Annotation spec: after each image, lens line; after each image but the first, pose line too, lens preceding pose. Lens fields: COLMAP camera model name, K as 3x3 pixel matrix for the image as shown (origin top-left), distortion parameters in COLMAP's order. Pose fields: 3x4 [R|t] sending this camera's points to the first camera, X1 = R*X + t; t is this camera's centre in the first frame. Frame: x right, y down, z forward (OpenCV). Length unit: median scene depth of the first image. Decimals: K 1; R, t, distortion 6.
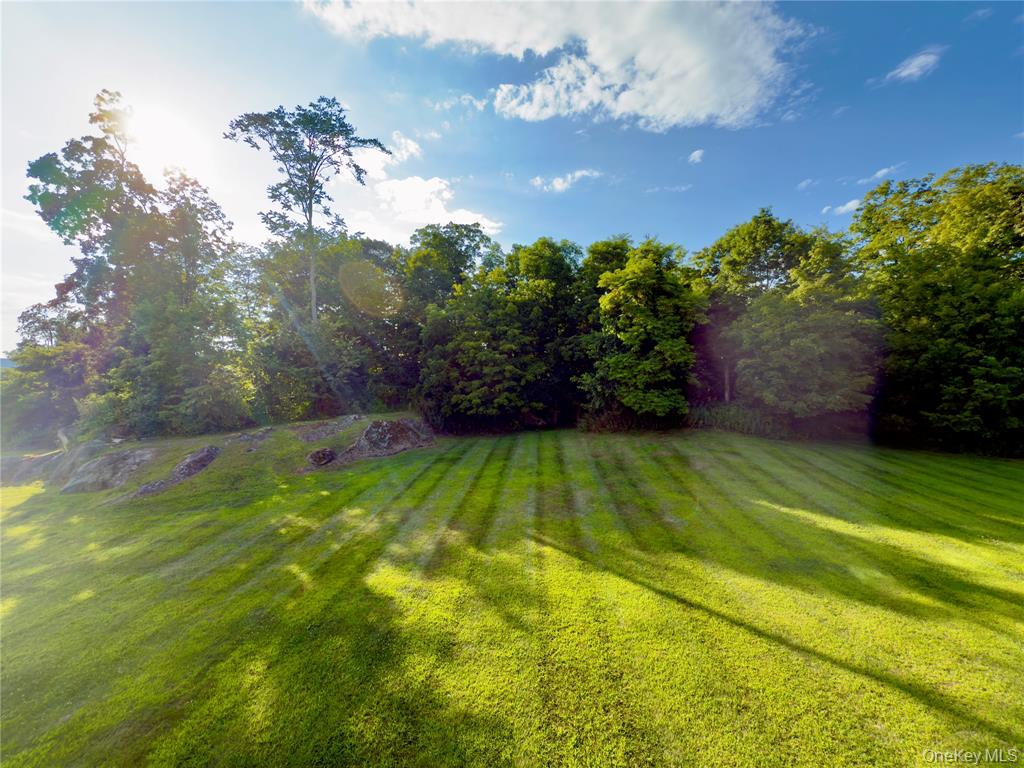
lens RADIAL K [[407.7, 0, 512.7], [0, 407.7, 380.0], [0, 0, 1]] dist [-0.000538, -0.000191]
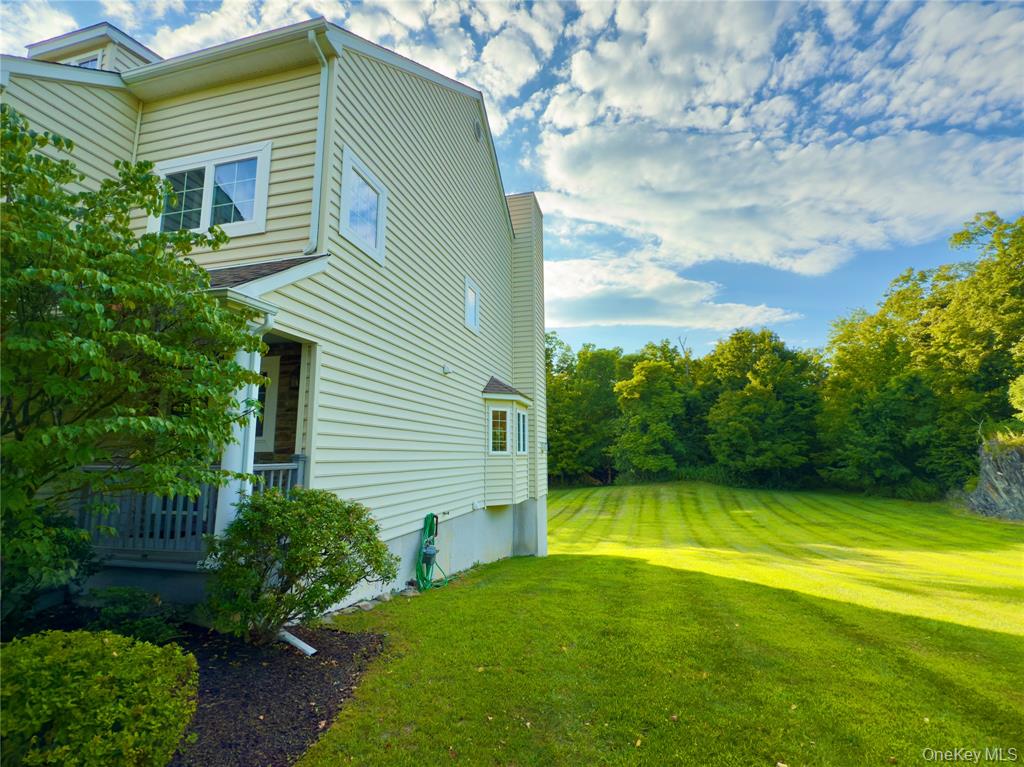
lens RADIAL K [[492.6, 0, 512.0], [0, 492.6, 383.5], [0, 0, 1]] dist [0.001520, 0.000437]
pose [[0.968435, -0.046747, -0.244845, 0.309868], [0.010368, 0.988962, -0.147806, 0.026606], [0.249052, 0.140602, 0.958230, -1.010498]]
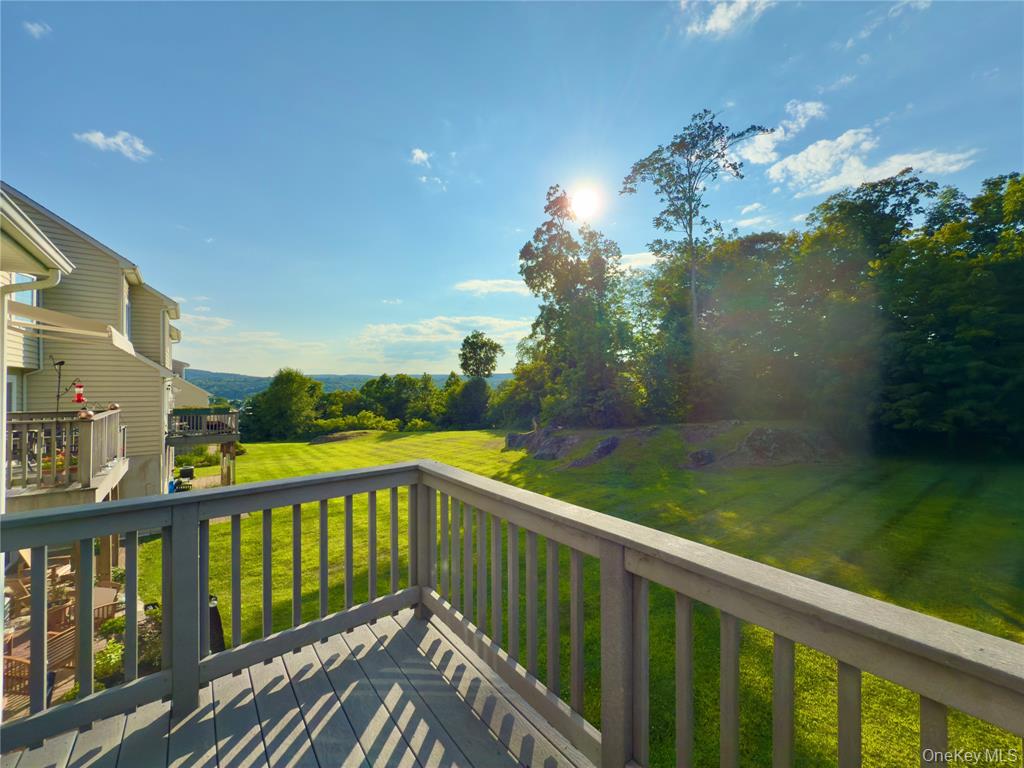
lens RADIAL K [[407.7, 0, 512.7], [0, 407.7, 380.0], [0, 0, 1]] dist [-0.000538, -0.000191]
pose [[0.627805, -0.016162, -0.778203, 0.042165], [0.005057, 0.999848, -0.016686, 0.004006], [0.778354, 0.006540, 0.627792, -0.030772]]
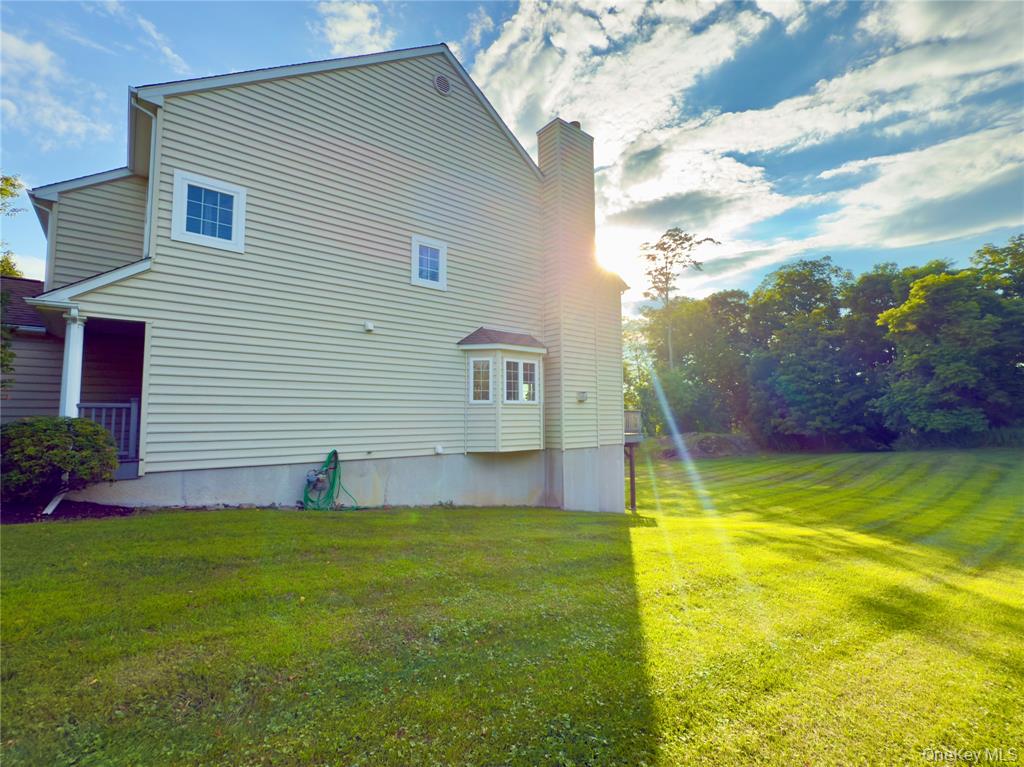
lens RADIAL K [[500.6, 0, 508.3], [0, 500.6, 388.1], [0, 0, 1]] dist [0.020348, 0.001293]
pose [[0.635602, -0.058626, -0.769788, 0.674923], [0.009850, 0.997647, -0.067847, 0.048679], [0.771954, 0.035541, 0.634684, -0.782515]]
